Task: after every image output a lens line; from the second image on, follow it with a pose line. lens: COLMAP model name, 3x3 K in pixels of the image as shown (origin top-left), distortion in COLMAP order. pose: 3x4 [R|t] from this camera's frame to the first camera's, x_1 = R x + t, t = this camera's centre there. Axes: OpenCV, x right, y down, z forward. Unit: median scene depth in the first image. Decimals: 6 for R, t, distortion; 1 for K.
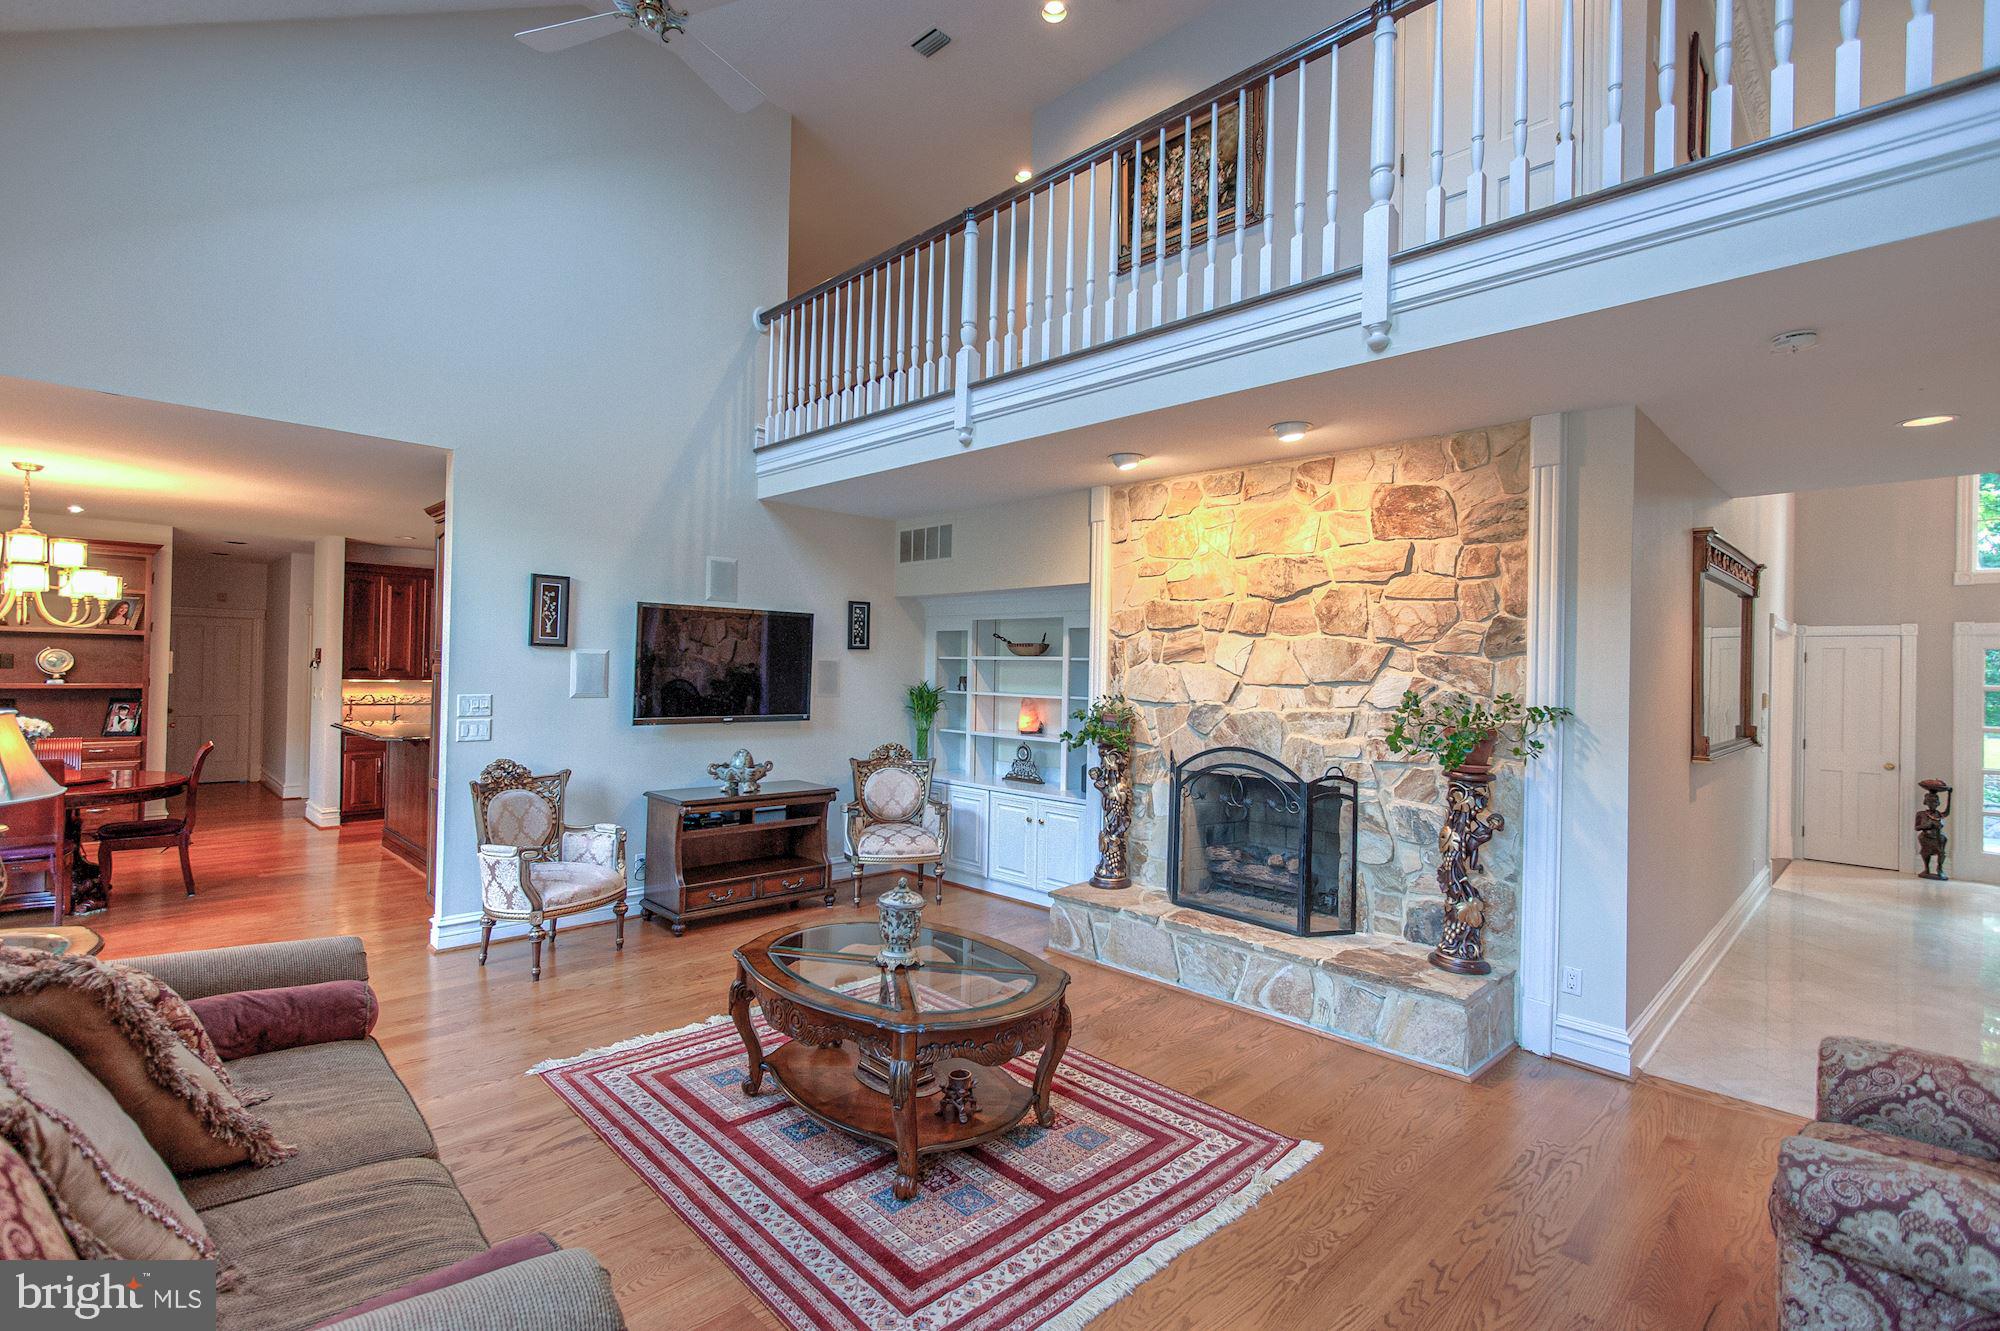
lens RADIAL K [[909.9, 0, 984.0], [0, 909.9, 660.9], [0, 0, 1]] dist [0.004768, 0.000027]
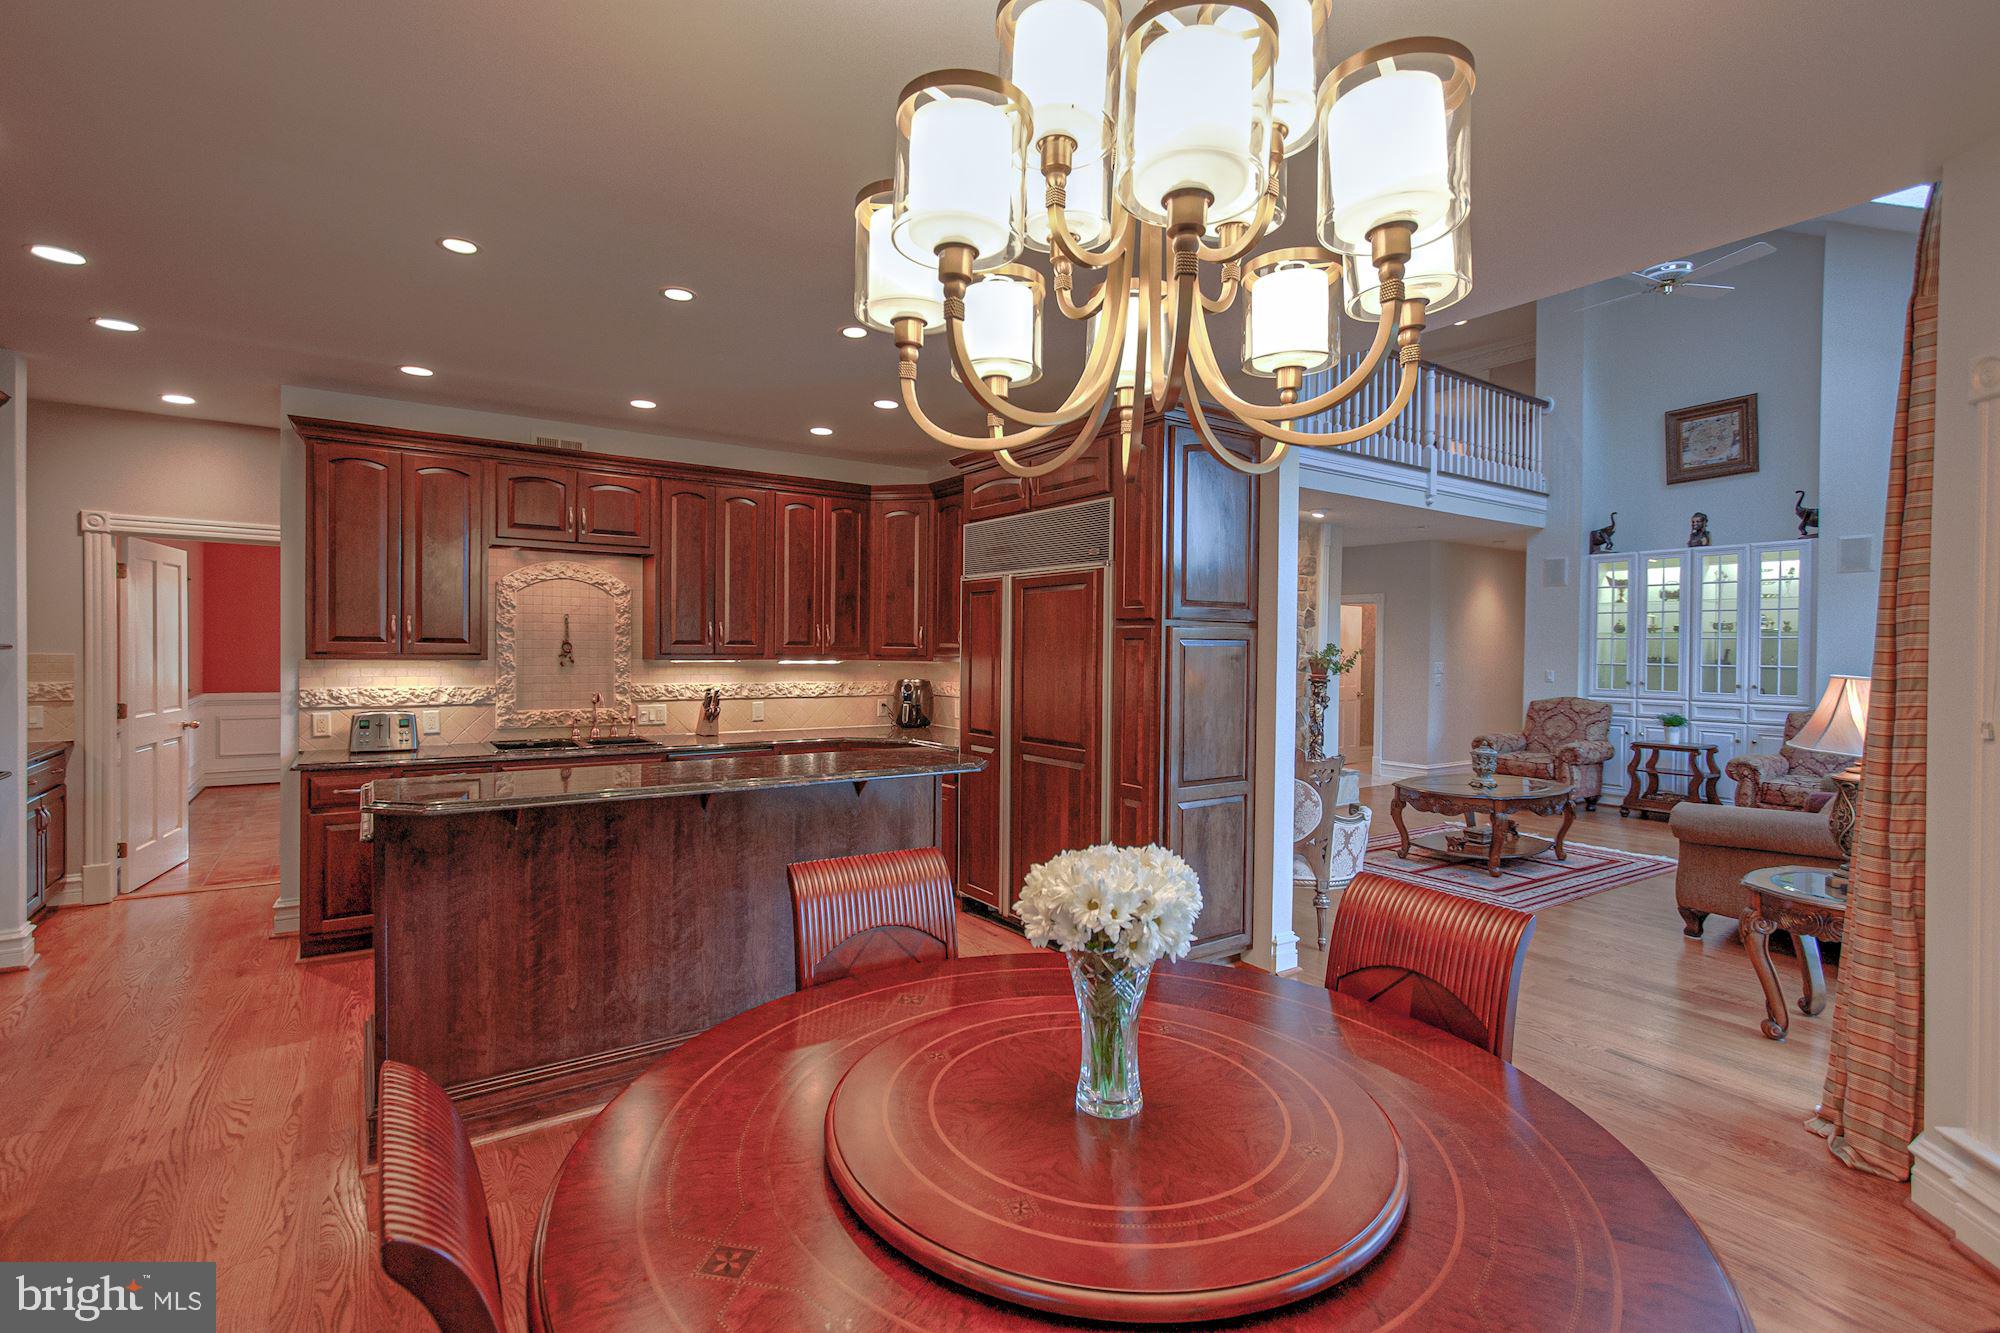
lens RADIAL K [[909.9, 0, 992.5], [0, 909.9, 662.0], [0, 0, 1]] dist [0.004768, 0.000027]
pose [[0.176368, -0.032134, 0.983800, -1.583621], [-0.013402, 0.999296, 0.035043, 0.011288], [-0.984233, -0.019365, 0.175813, 1.226193]]
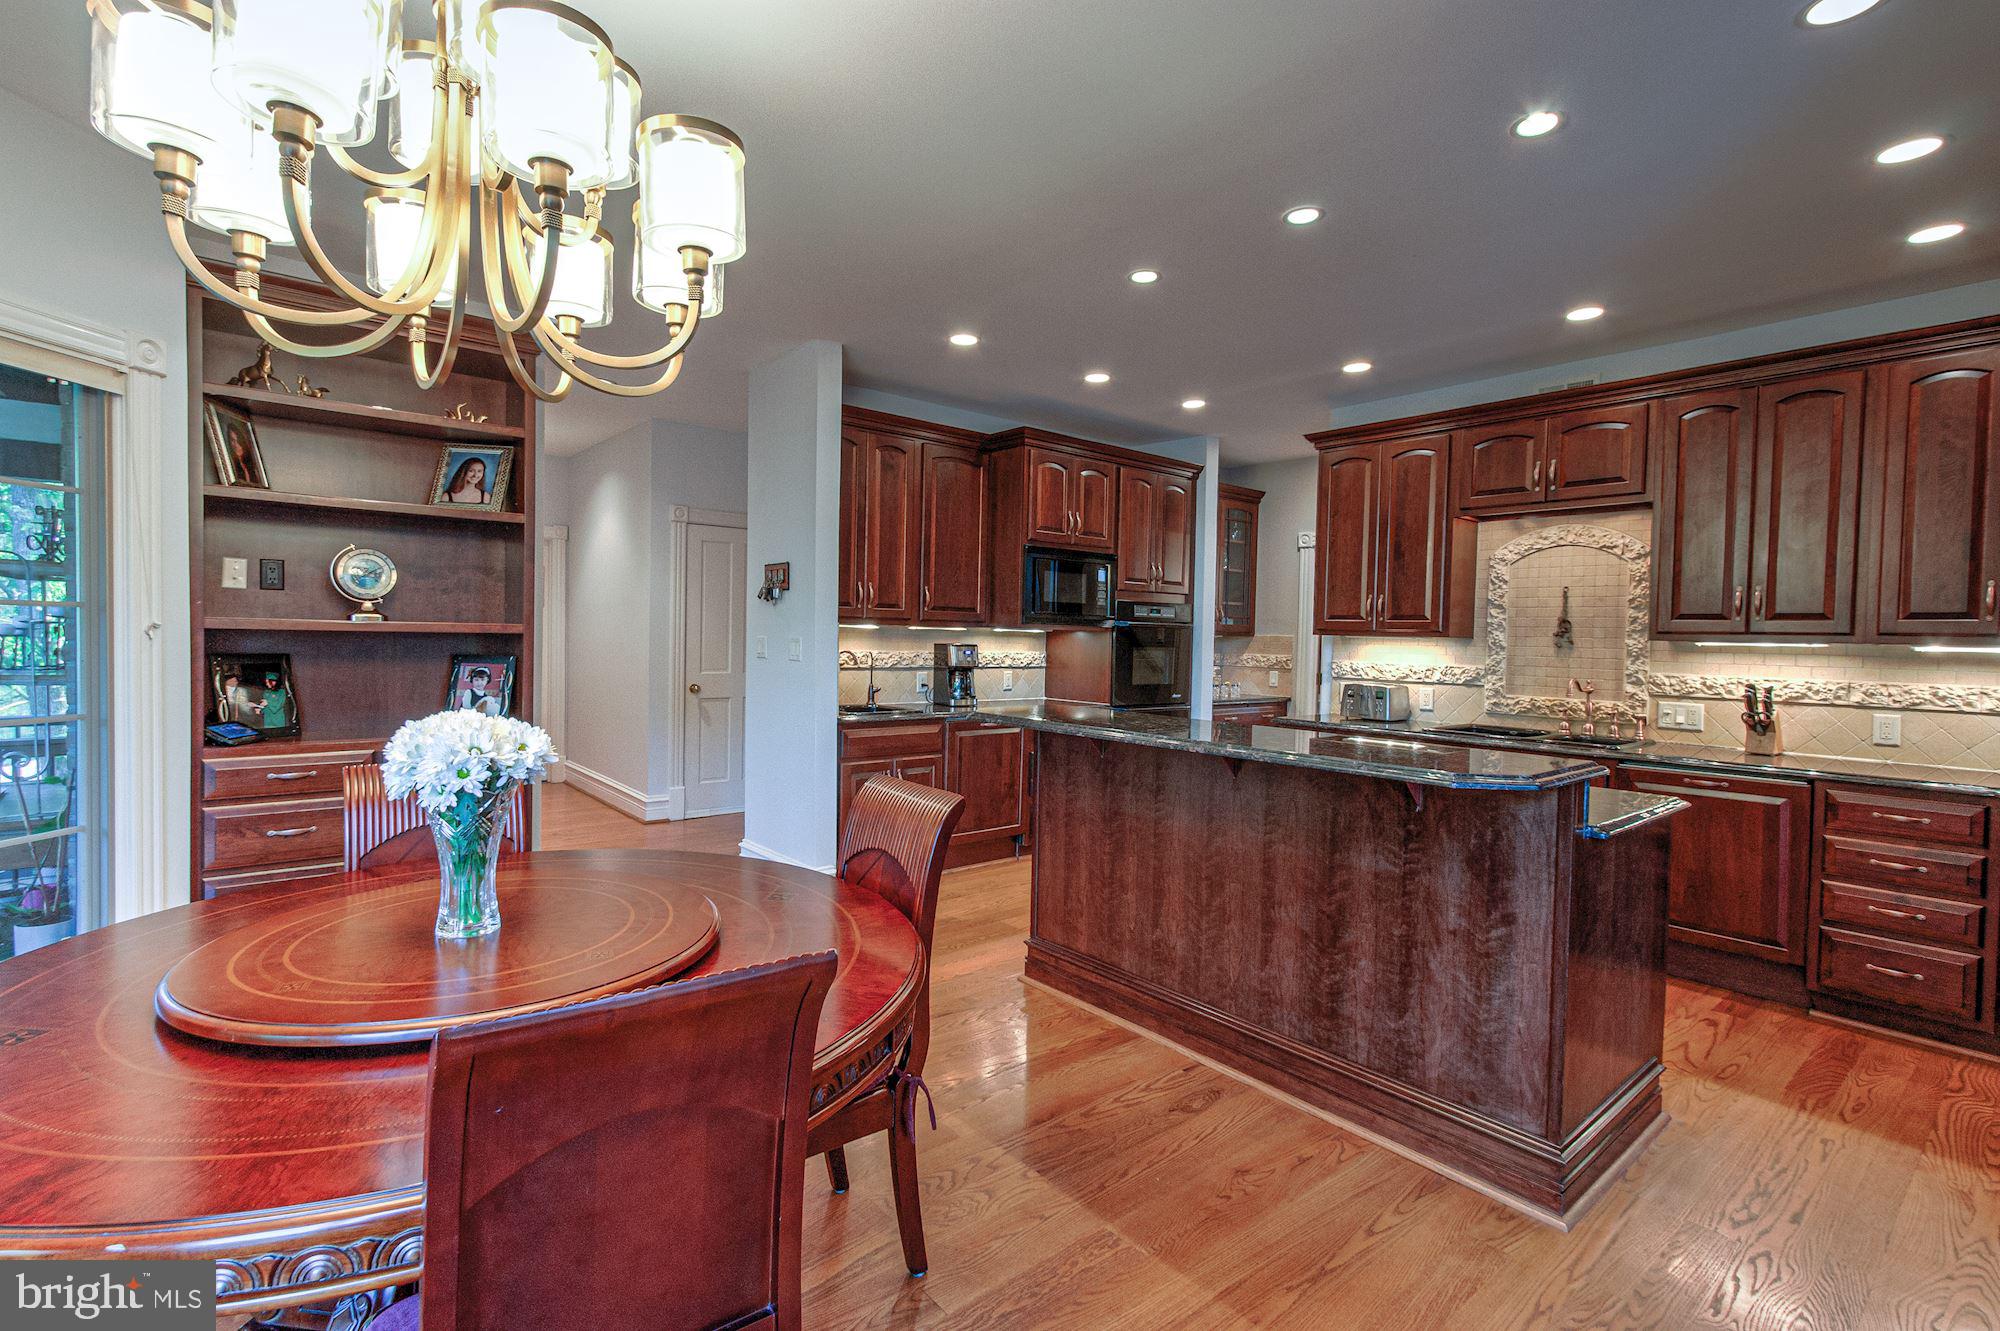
lens RADIAL K [[909.9, 0, 984.1], [0, 909.9, 656.9], [0, 0, 1]] dist [0.004768, 0.000027]
pose [[0.995970, 0.005786, -0.089504, -1.081542], [-0.003127, 0.999551, 0.029812, 0.046637], [0.089636, -0.029412, 0.995540, 0.921562]]
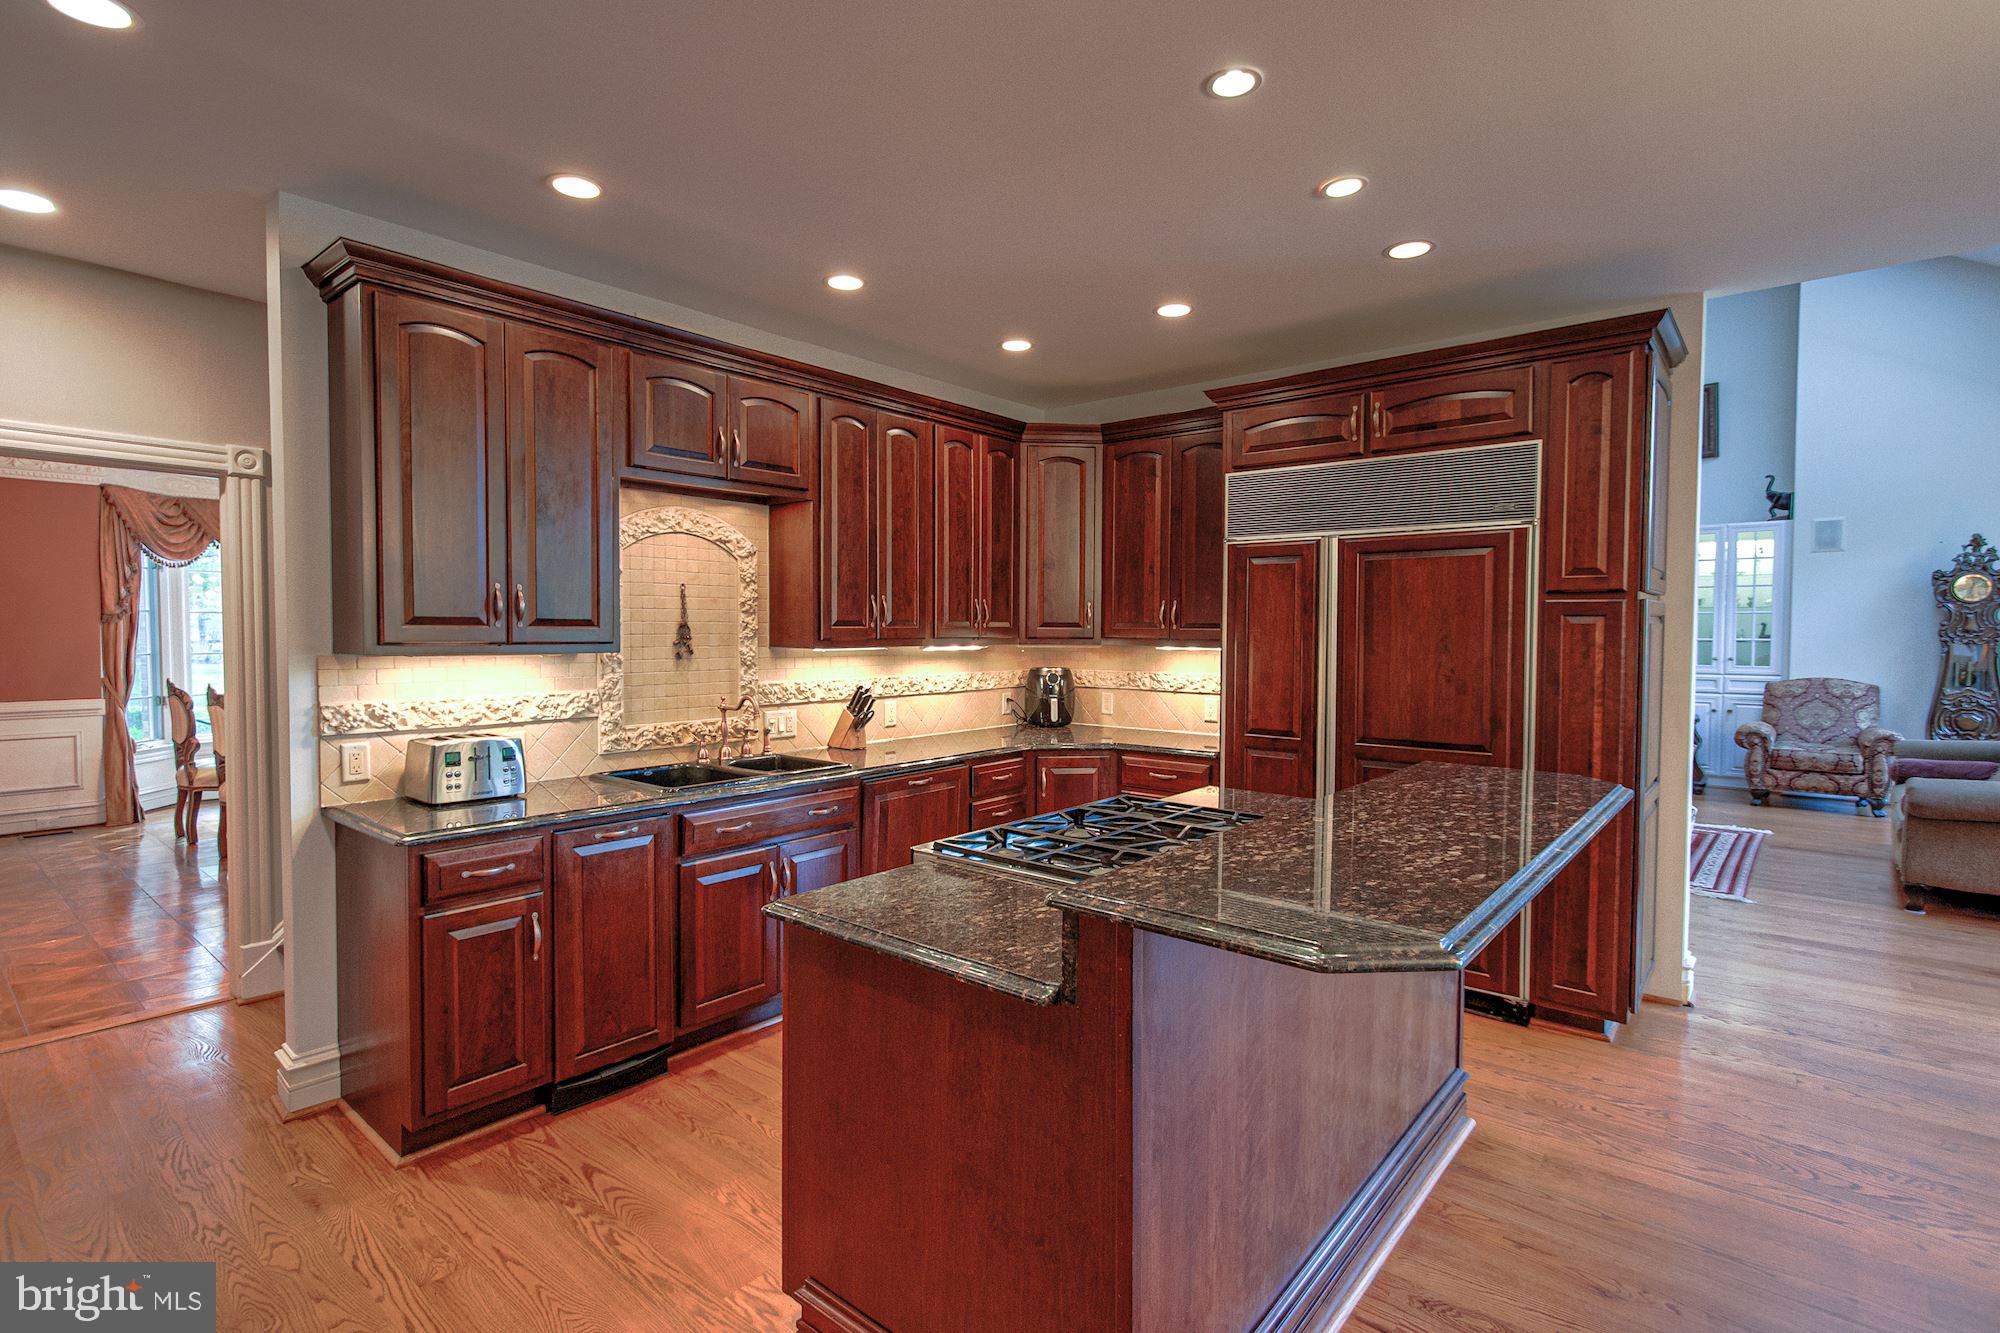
lens RADIAL K [[940.8, 0, 988.3], [0, 940.8, 663.2], [0, 0, 1]] dist [0.001048, 0.000539]
pose [[-0.087260, -0.055344, 0.994647, -1.391621], [-0.010640, 0.998450, 0.054622, 0.019734], [-0.996129, -0.005817, -0.087714, 1.764704]]
